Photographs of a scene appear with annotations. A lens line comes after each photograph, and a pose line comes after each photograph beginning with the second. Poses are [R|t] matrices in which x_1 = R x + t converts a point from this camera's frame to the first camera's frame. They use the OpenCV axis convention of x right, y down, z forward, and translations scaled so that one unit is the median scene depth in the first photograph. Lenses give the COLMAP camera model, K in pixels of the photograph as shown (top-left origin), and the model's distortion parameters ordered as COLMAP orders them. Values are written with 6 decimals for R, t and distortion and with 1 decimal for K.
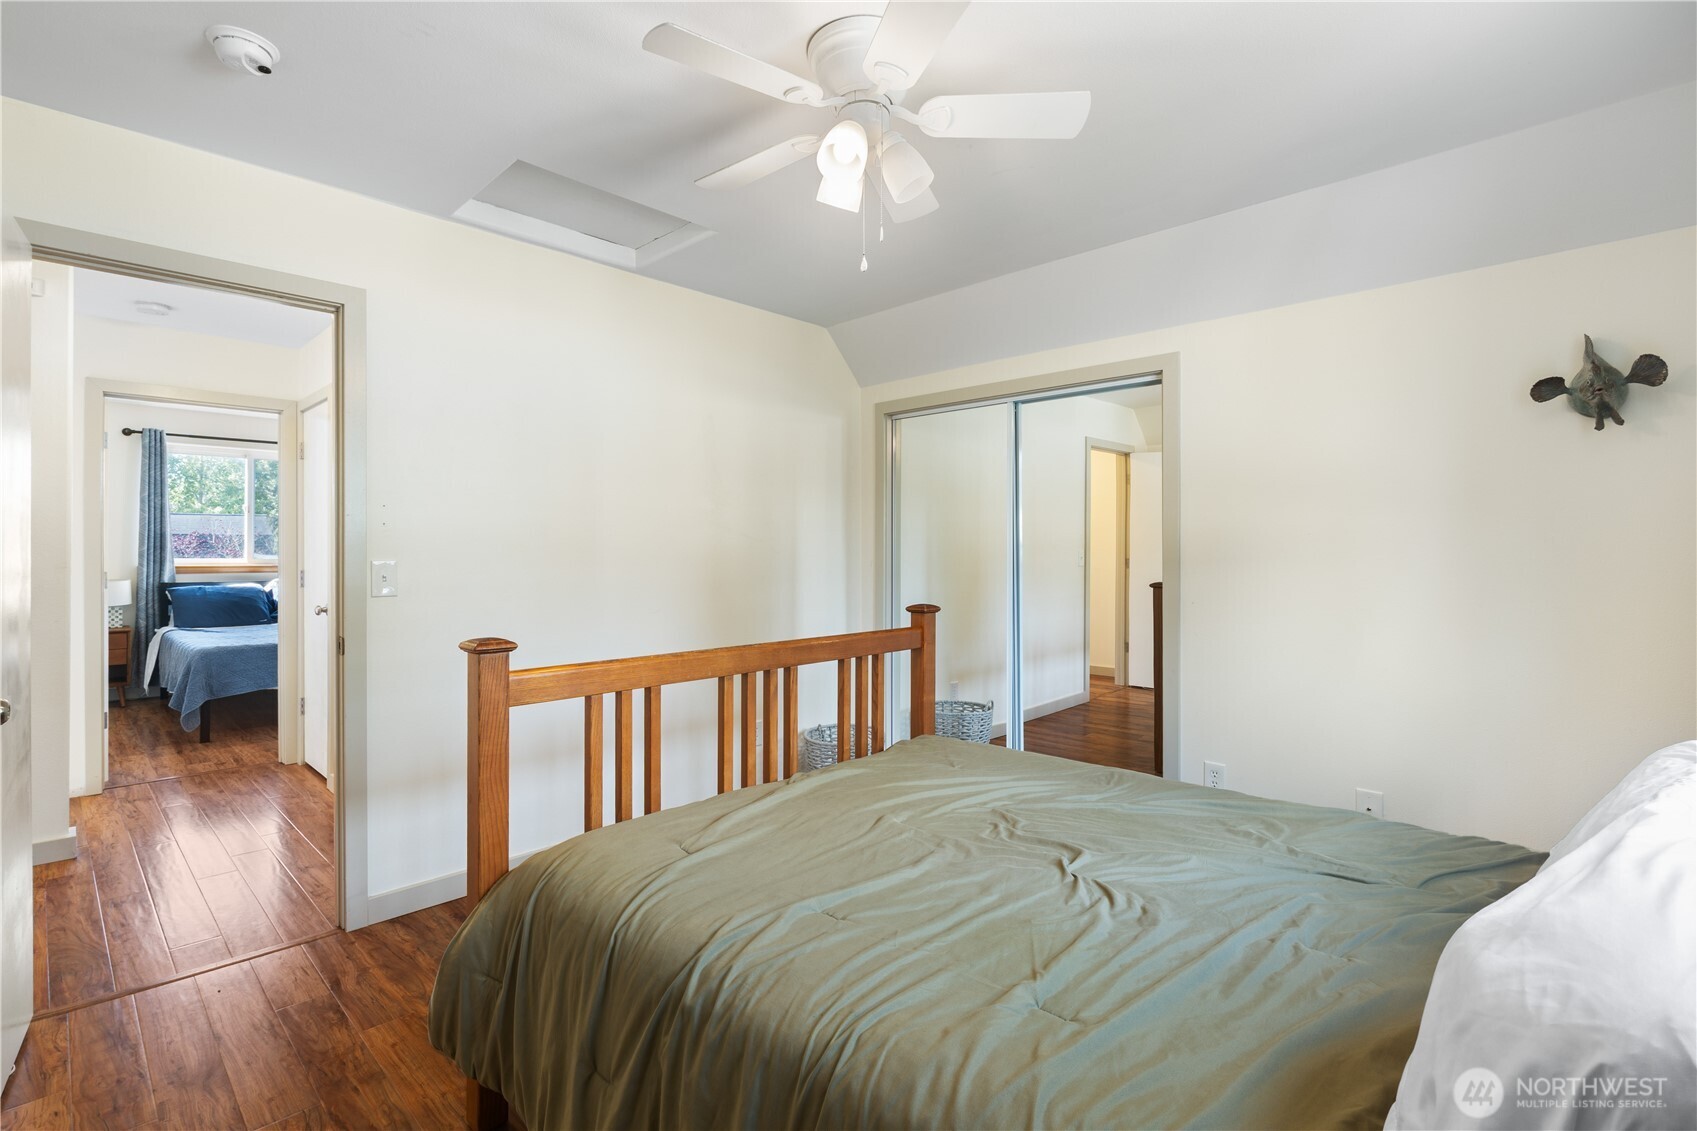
lens RADIAL K [[782.1, 0, 848.1], [0, 782.1, 555.6], [0, 0, 1]] dist [-0.010464, 0.002489]
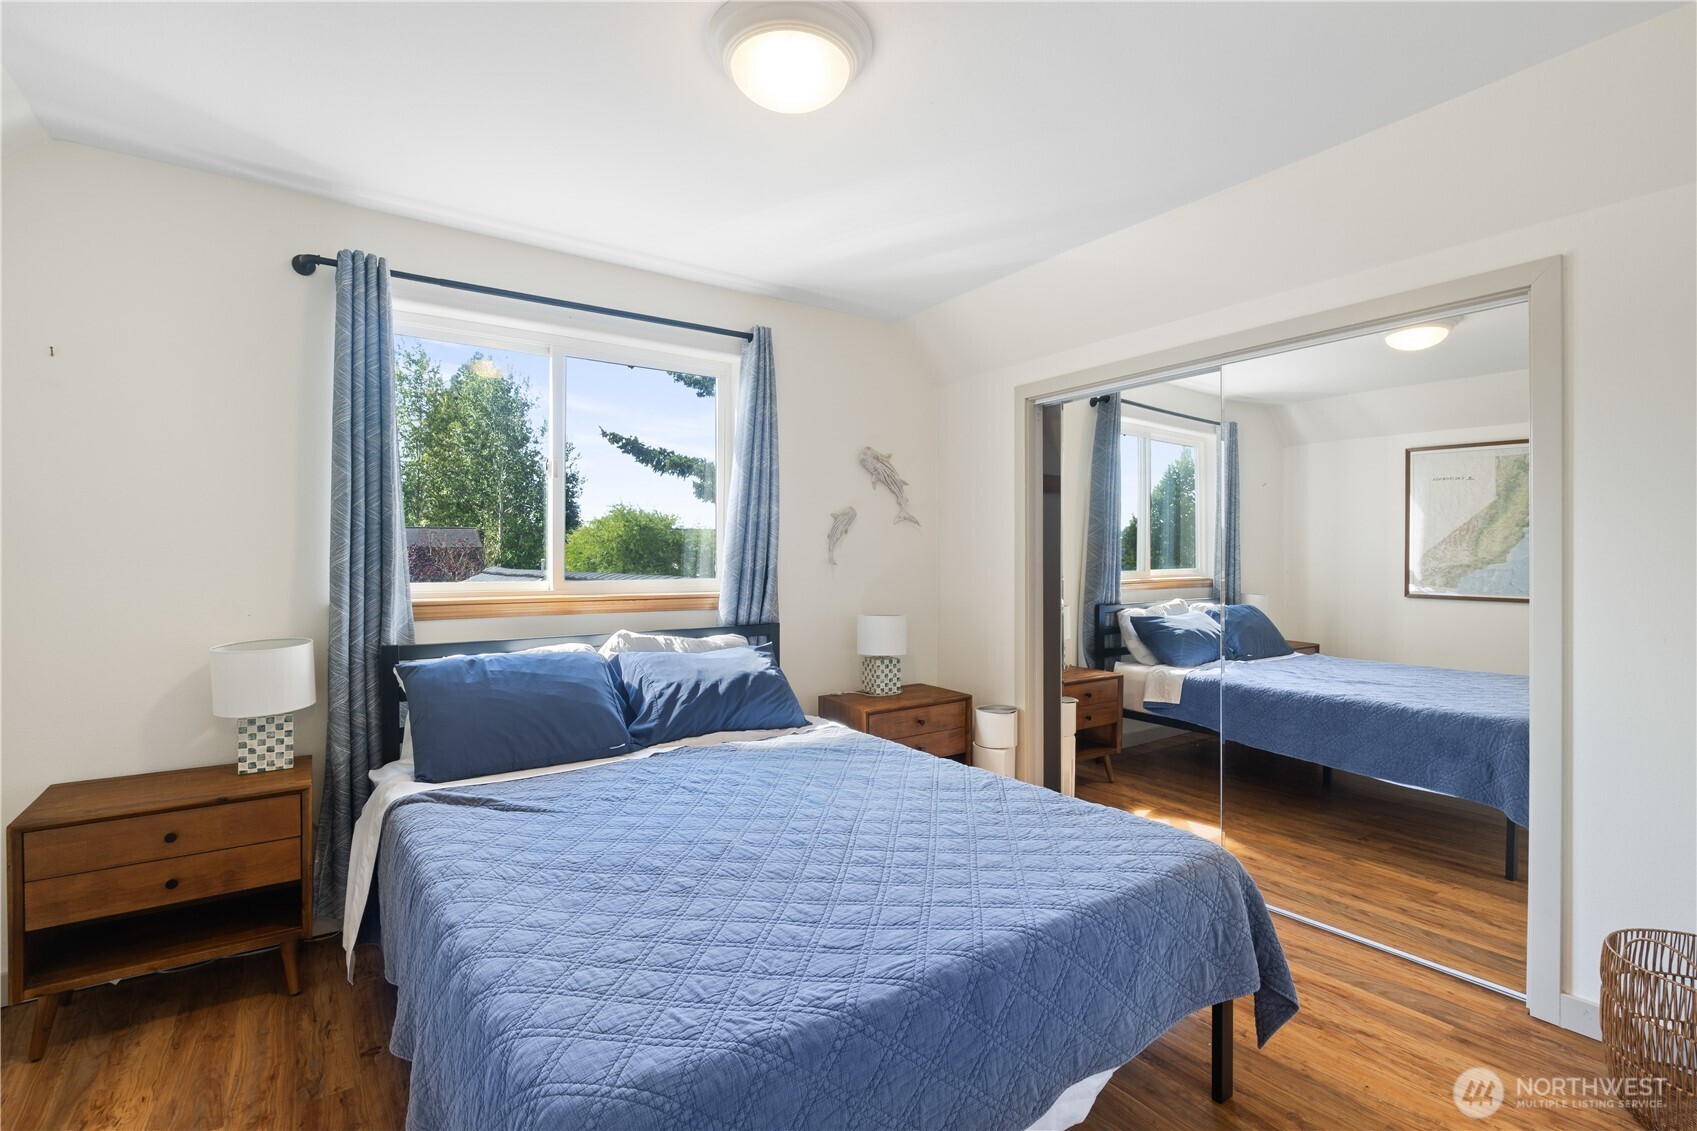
lens RADIAL K [[782.1, 0, 856.1], [0, 782.1, 565.6], [0, 0, 1]] dist [-0.010464, 0.002489]
pose [[0.983848, -0.006662, -0.178882, -0.584405], [0.006932, 0.999976, 0.000887, -0.004695], [0.178872, -0.002113, 0.983870, 0.662578]]
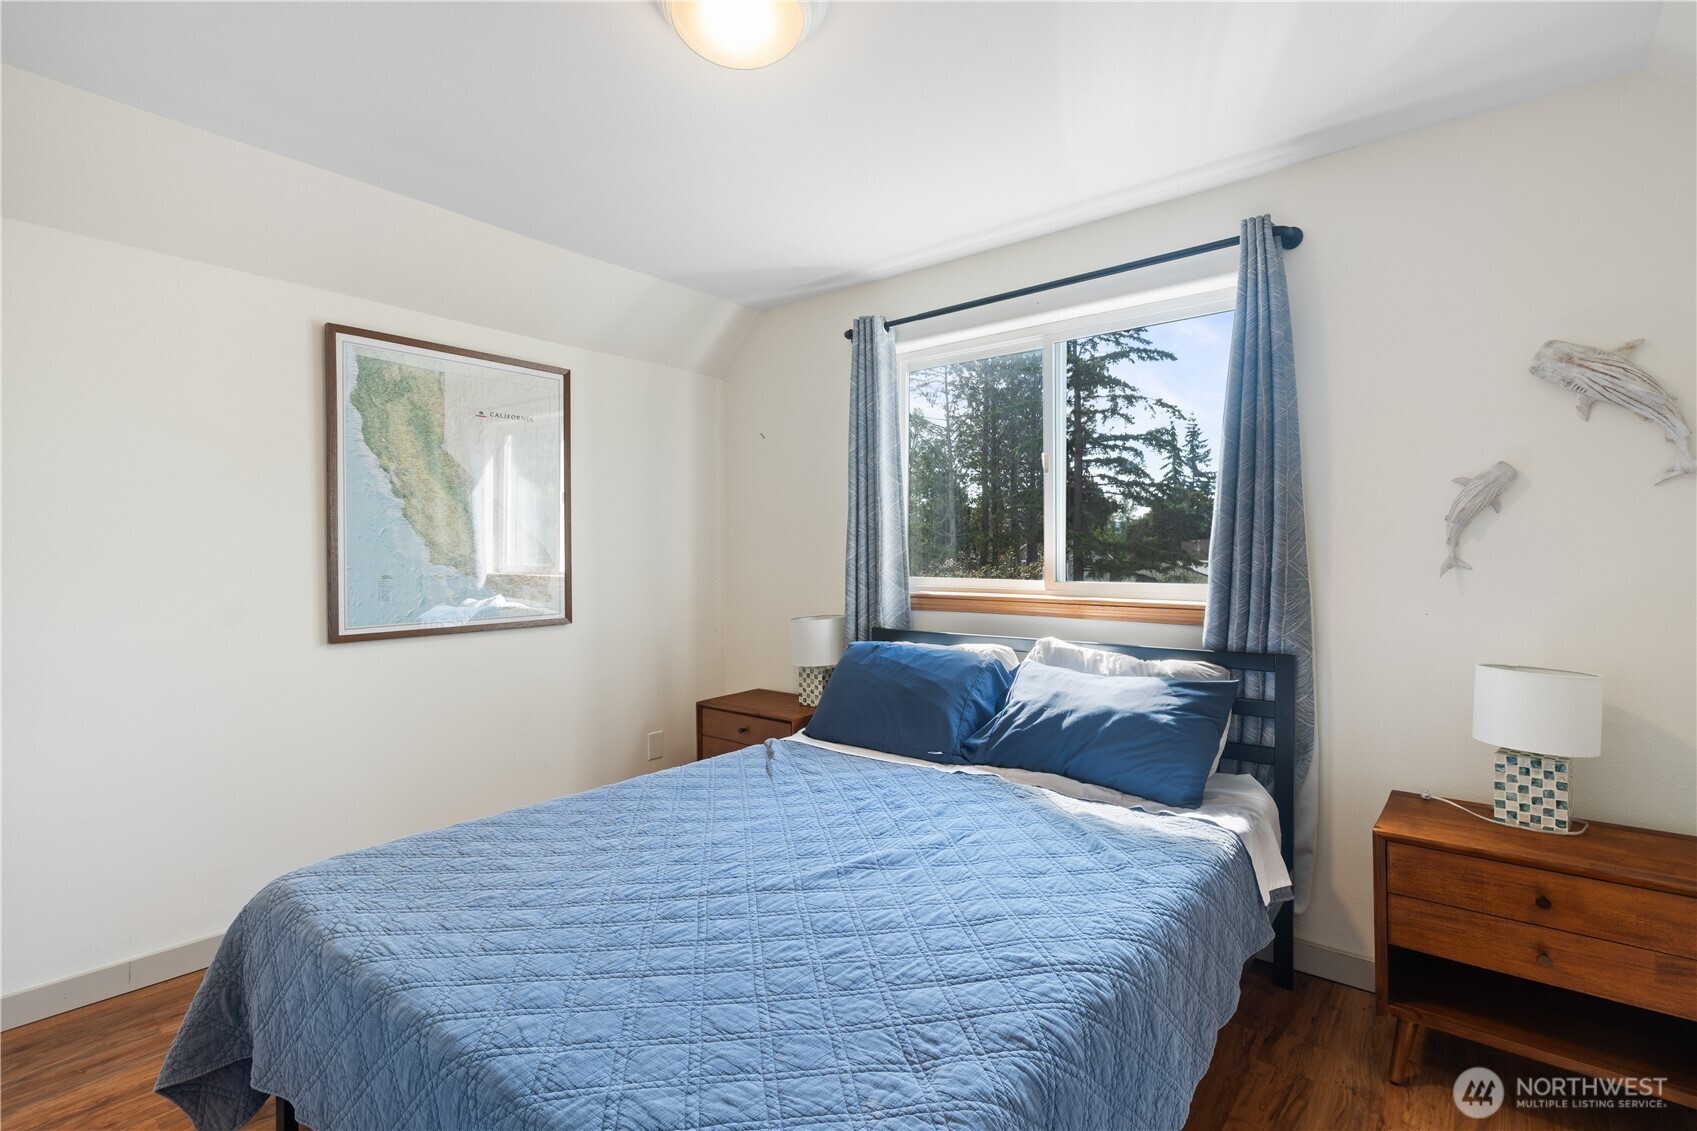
lens RADIAL K [[782.1, 0, 858.0], [0, 782.1, 557.9], [0, 0, 1]] dist [-0.010464, 0.002489]
pose [[0.086479, -0.007058, -0.996229, -0.399639], [-0.007912, 0.999938, -0.007772, -0.004974], [0.996222, 0.008554, 0.086418, 0.957722]]
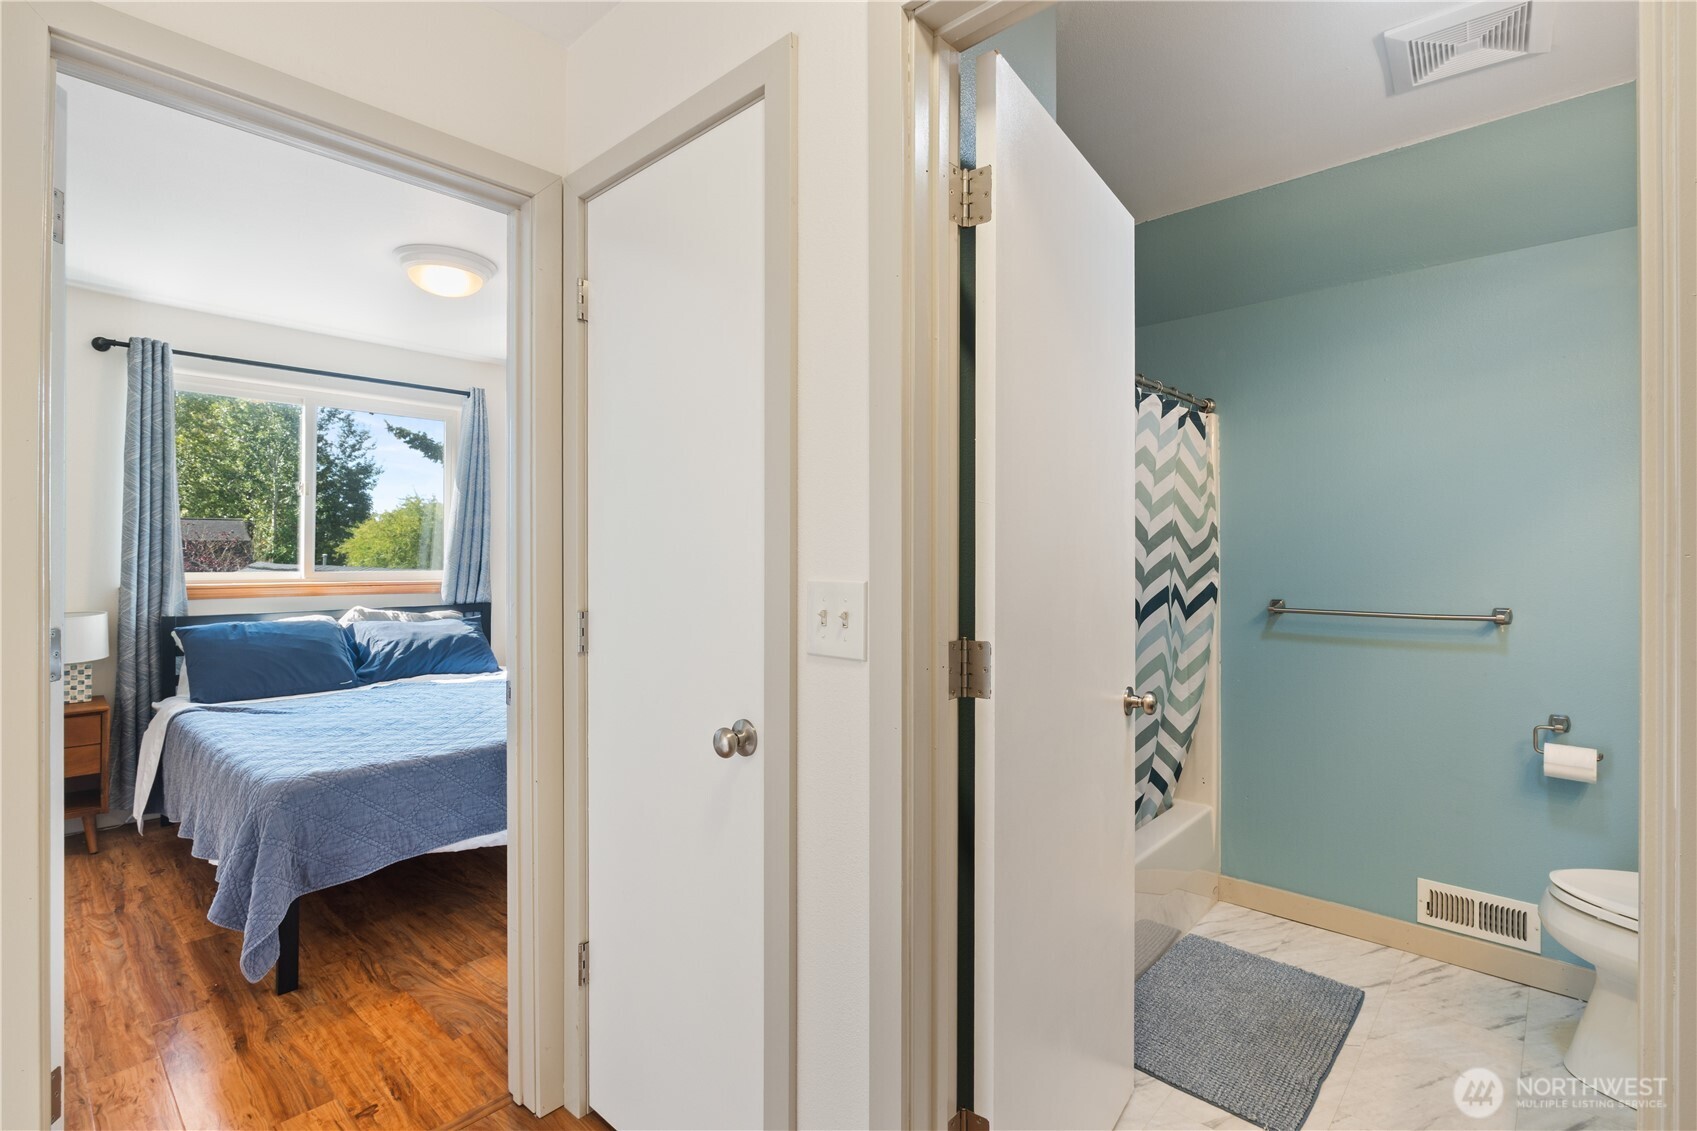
lens RADIAL K [[782.1, 0, 852.1], [0, 782.1, 554.7], [0, 0, 1]] dist [-0.010464, 0.002489]
pose [[0.999525, -0.003224, 0.030660, -0.414005], [0.003458, 0.999965, -0.007571, -0.003603], [-0.030635, 0.007673, 0.999501, 0.435182]]
